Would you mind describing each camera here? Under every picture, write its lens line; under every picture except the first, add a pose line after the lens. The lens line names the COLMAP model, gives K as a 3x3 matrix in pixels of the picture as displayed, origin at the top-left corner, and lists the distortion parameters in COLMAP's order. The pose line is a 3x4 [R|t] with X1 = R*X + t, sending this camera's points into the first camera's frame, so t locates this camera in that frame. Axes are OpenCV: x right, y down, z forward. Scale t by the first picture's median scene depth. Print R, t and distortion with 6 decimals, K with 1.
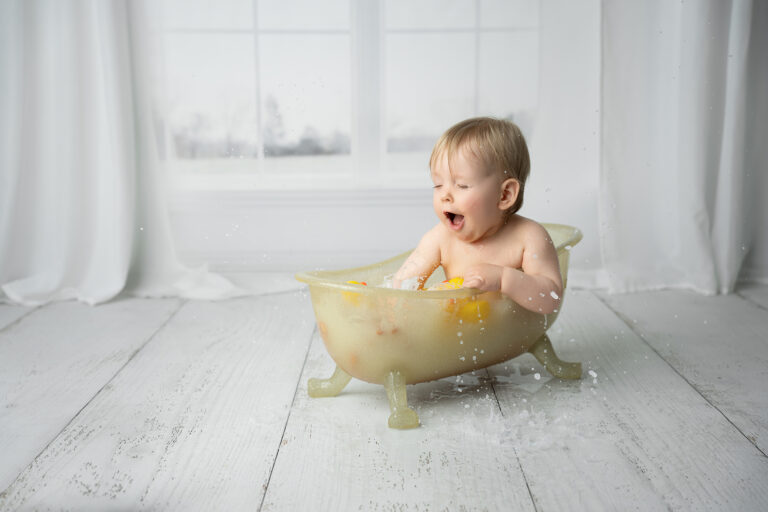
lens RADIAL K [[951.4, 0, 386.7], [0, 951.4, 257.3], [0, 0, 1]] dist [0.165292, 0.020482]
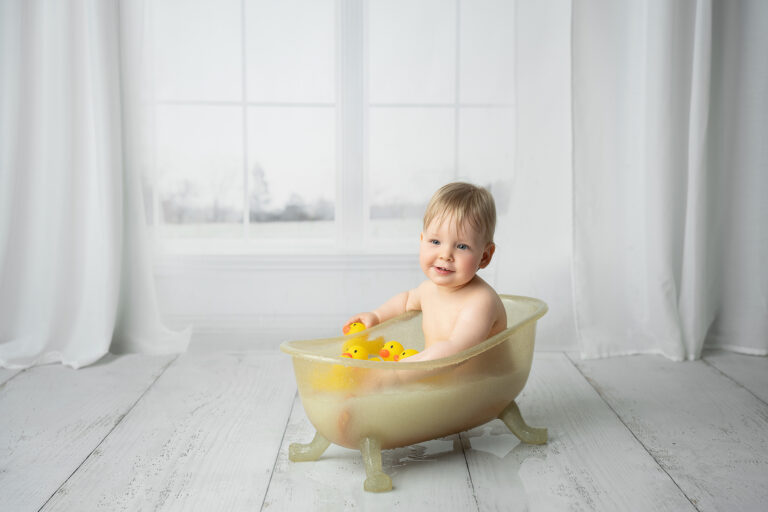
lens RADIAL K [[993.8, 0, 407.1], [0, 993.8, 245.9], [0, 0, 1]] dist [0.165077, 0.016331]
pose [[0.999414, 0.009610, 0.032847, 0.008194], [-0.007514, 0.997964, -0.063336, -0.019388], [-0.033389, 0.063052, 0.997452, -0.109359]]
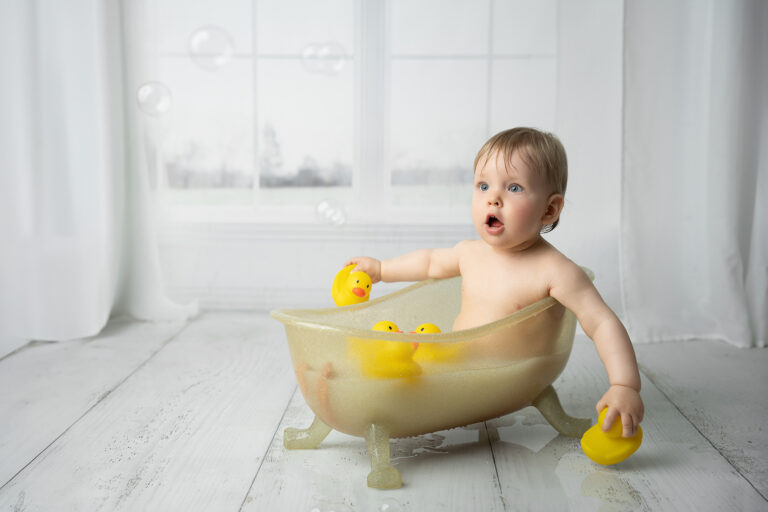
lens RADIAL K [[988.8, 0, 361.0], [0, 988.8, 254.0], [0, 0, 1]] dist [0.152810, 0.043271]
pose [[0.998652, 0.020329, -0.047764, 0.027847], [-0.022492, 0.998725, -0.045203, 0.002987], [0.046784, 0.046217, 0.997835, 0.049492]]
